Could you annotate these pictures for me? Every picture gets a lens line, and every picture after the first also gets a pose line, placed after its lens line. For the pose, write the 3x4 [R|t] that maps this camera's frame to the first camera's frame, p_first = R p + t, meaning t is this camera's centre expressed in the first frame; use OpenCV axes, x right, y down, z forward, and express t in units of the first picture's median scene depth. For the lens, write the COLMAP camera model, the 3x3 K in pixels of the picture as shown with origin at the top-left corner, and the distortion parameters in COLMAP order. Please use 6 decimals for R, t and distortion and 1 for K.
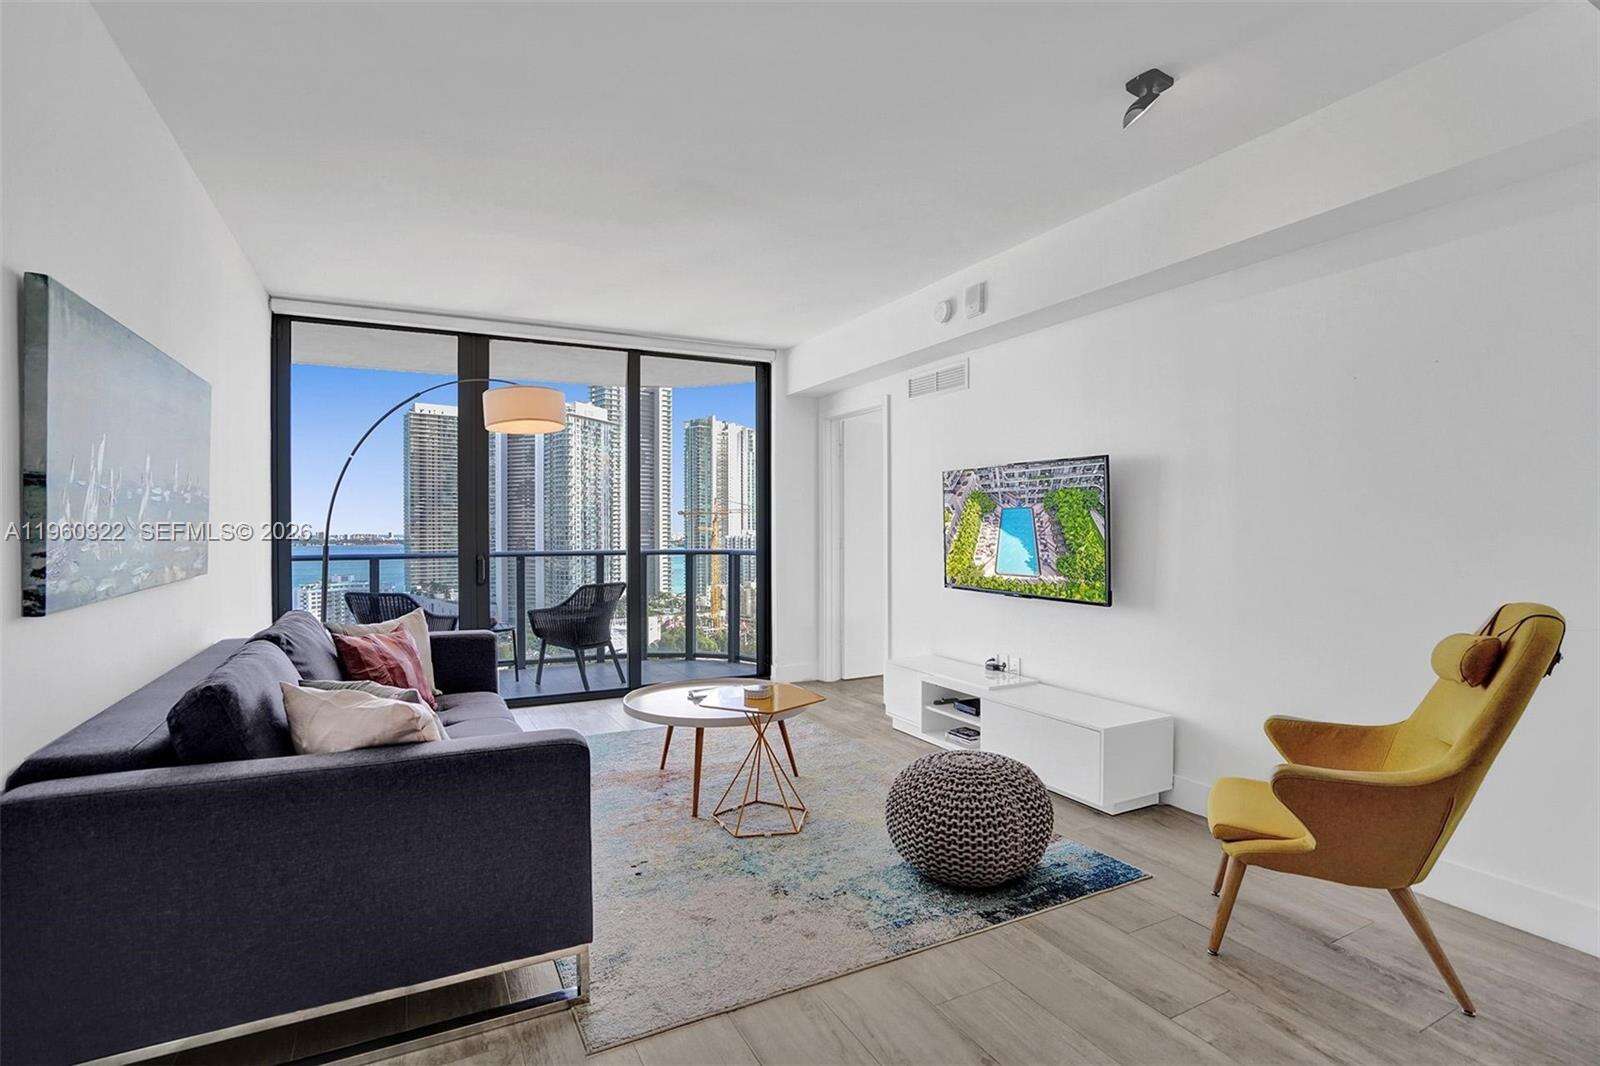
lens RADIAL K [[755.6, 0, 792.0], [0, 755.6, 535.8], [0, 0, 1]] dist [-0.059723, 0.024940]
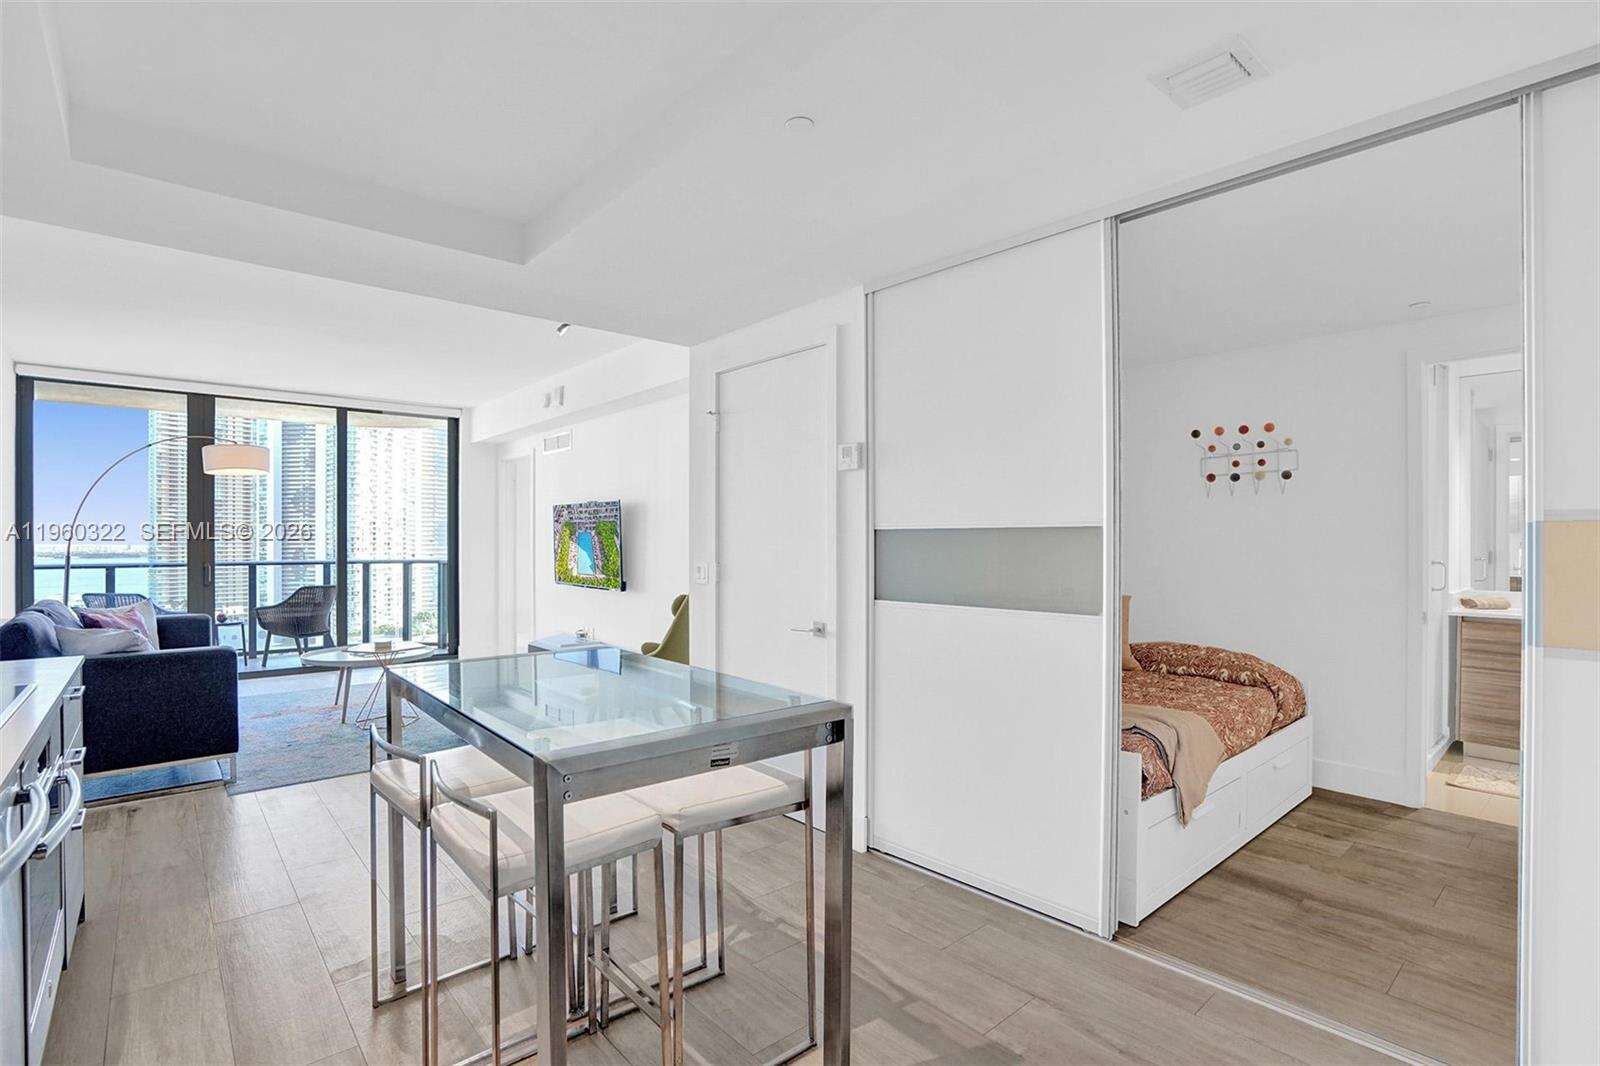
lens RADIAL K [[755.6, 0, 792.0], [0, 755.6, 535.8], [0, 0, 1]] dist [-0.059723, 0.024940]
pose [[0.970257, 0.002962, 0.242060, 0.291964], [-0.000800, 0.999959, -0.009030, -0.013812], [-0.242077, 0.008567, 0.970219, -0.544005]]
